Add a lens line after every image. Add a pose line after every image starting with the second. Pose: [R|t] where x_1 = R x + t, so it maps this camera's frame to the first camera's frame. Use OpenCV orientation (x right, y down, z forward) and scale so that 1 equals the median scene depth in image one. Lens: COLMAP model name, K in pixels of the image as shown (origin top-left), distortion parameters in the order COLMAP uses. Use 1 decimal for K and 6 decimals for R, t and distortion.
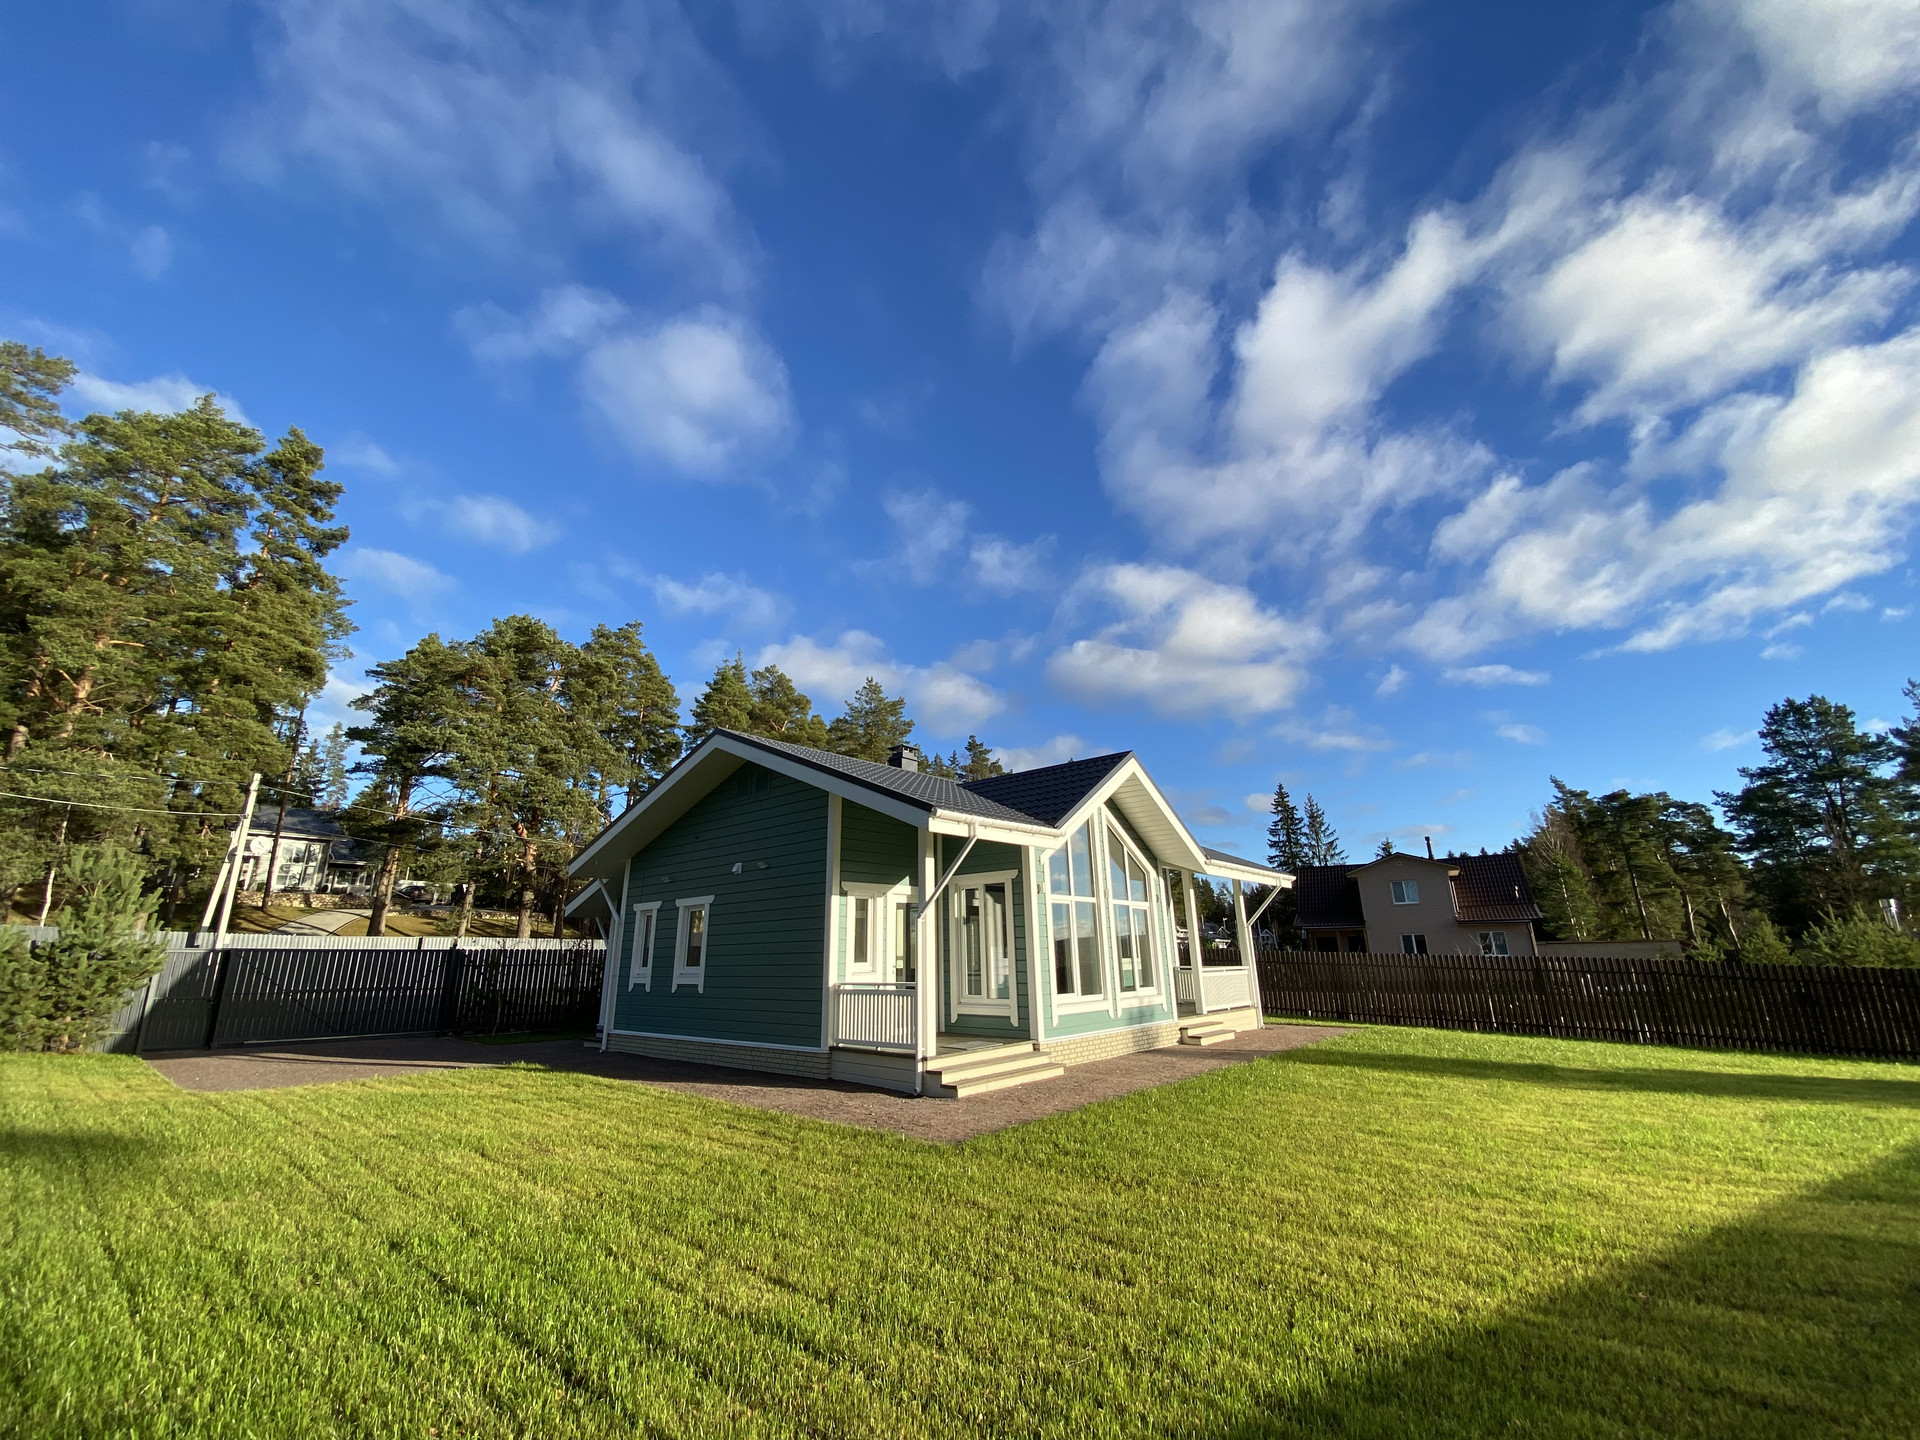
lens RADIAL K [[785.3, 0, 957.8], [0, 785.3, 723.2], [0, 0, 1]] dist [0.017435, -0.018288]
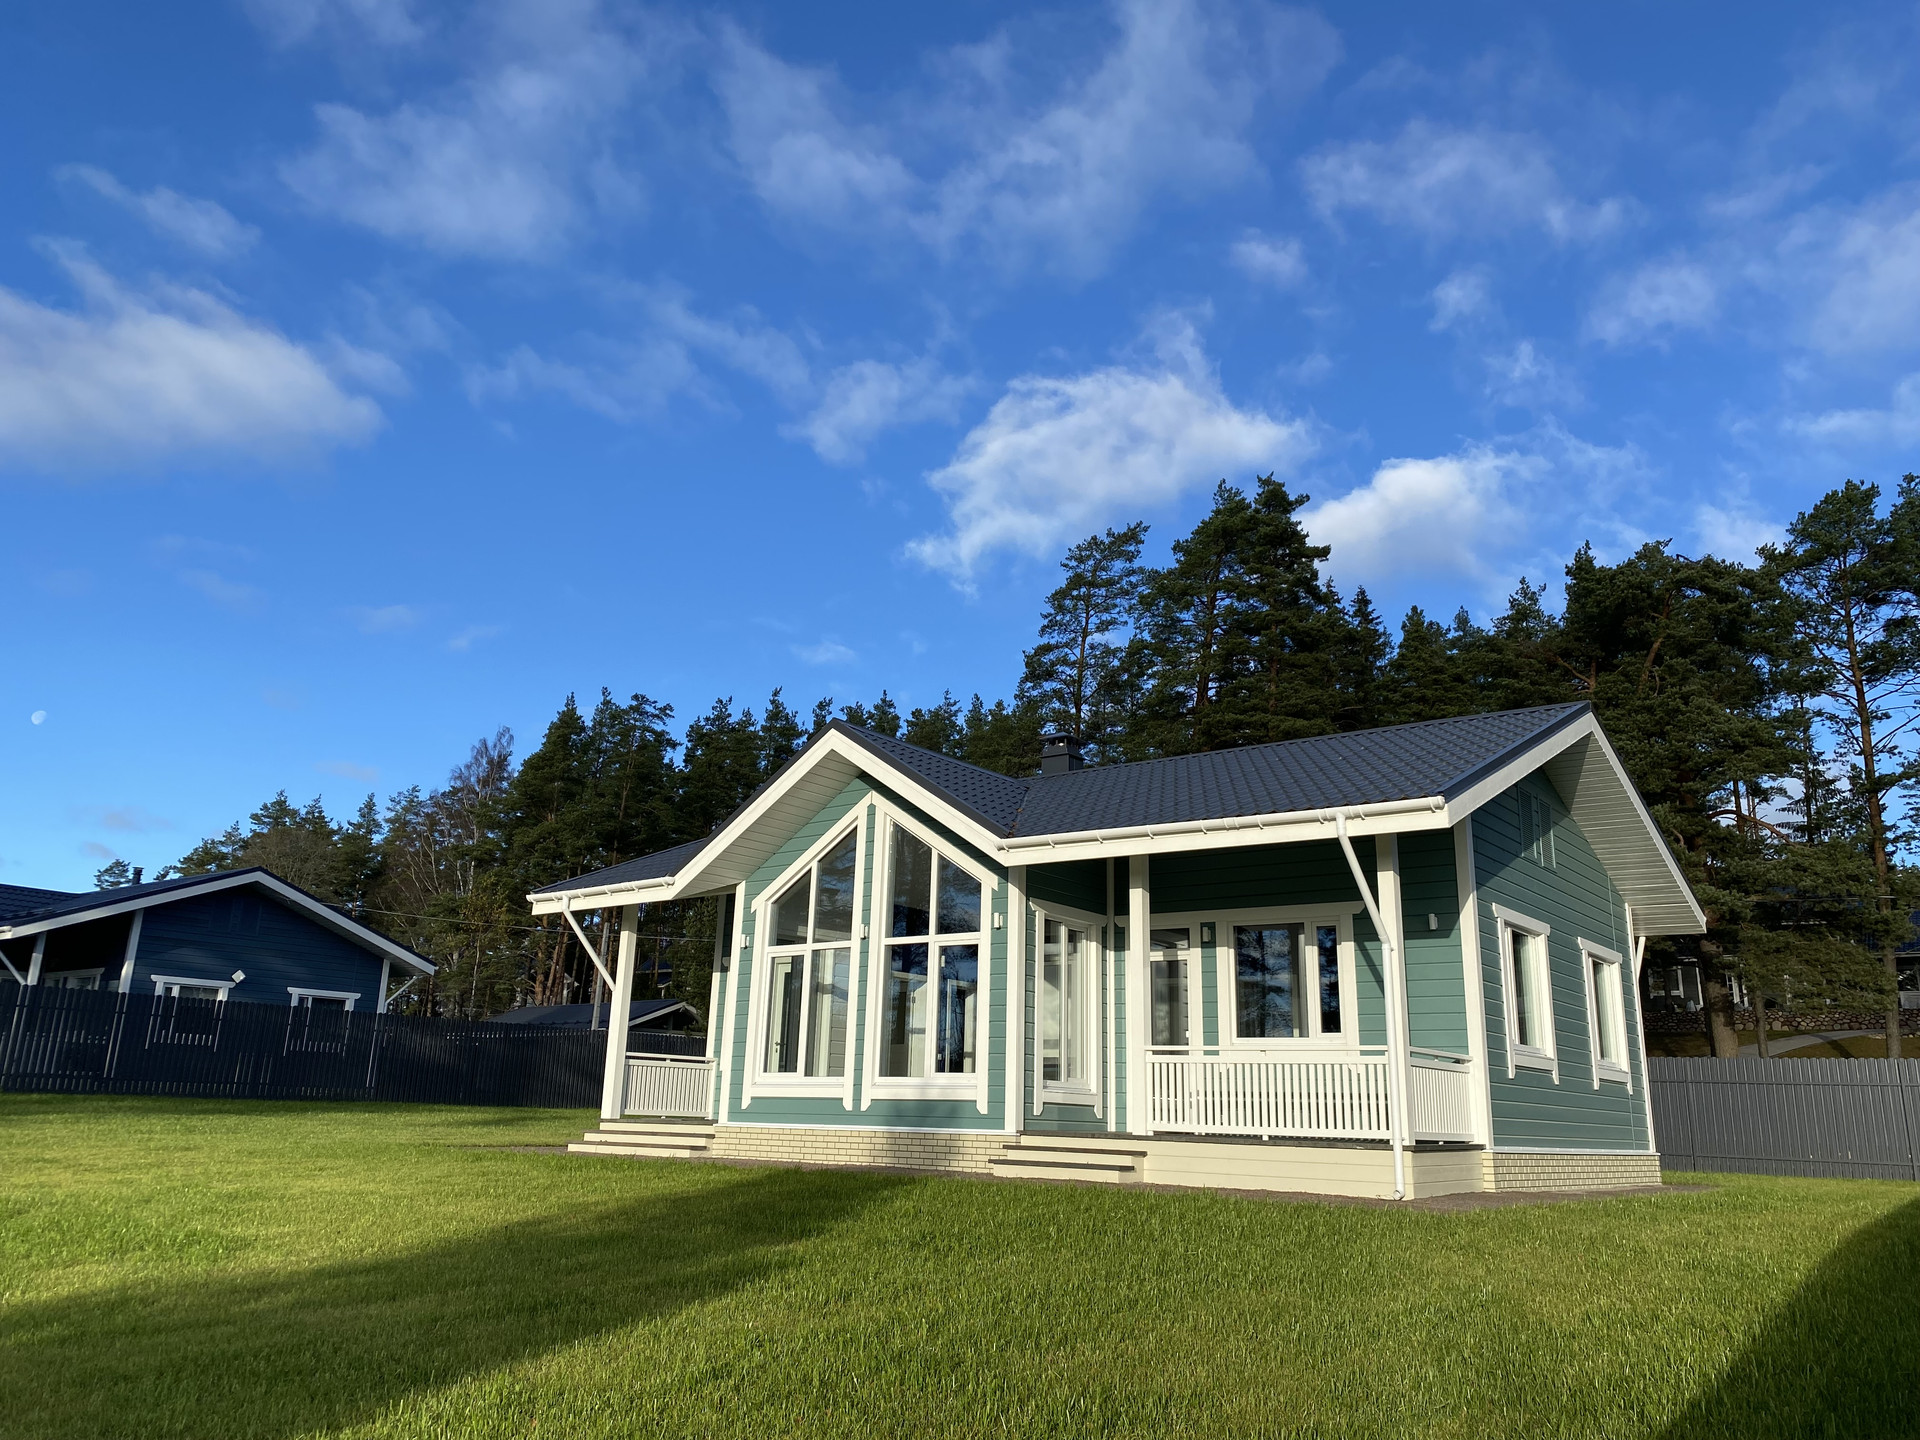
lens RADIAL K [[1438.2, 0, 960.0], [0, 1438.2, 720.0], [0, 0, 1]] dist [0.001148, 0.000121]
pose [[0.031651, -0.258449, -0.965506, 0.758308], [0.253933, 0.936374, -0.242327, 0.192478], [0.966704, -0.237504, 0.095266, 0.528602]]
